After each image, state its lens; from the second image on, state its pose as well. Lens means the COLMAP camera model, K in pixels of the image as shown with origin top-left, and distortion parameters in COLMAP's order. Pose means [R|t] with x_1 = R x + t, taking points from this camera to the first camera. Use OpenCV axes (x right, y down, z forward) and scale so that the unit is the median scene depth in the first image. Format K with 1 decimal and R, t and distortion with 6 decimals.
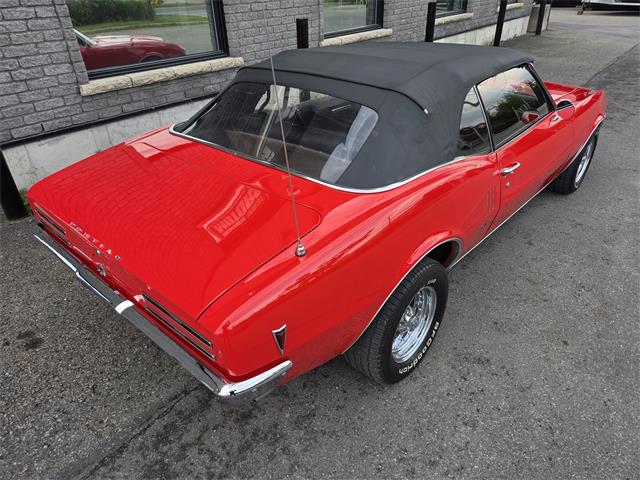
lens RADIAL K [[432.2, 0, 324.2], [0, 432.2, 237.6], [0, 0, 1]] dist [0.051281, -0.038826]
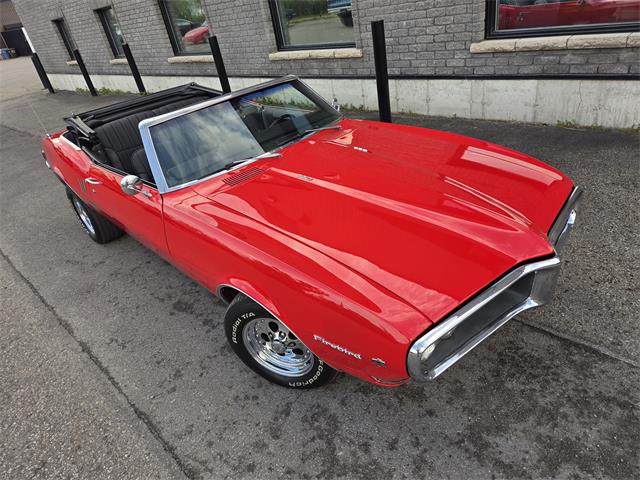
lens RADIAL K [[432.2, 0, 324.2], [0, 432.2, 237.6], [0, 0, 1]] dist [0.051281, -0.038826]
pose [[-0.096691, 0.536910, -0.838080, 1.931387], [-0.359258, 0.766434, 0.532459, -1.200816], [0.928216, 0.352571, 0.118782, 1.899919]]
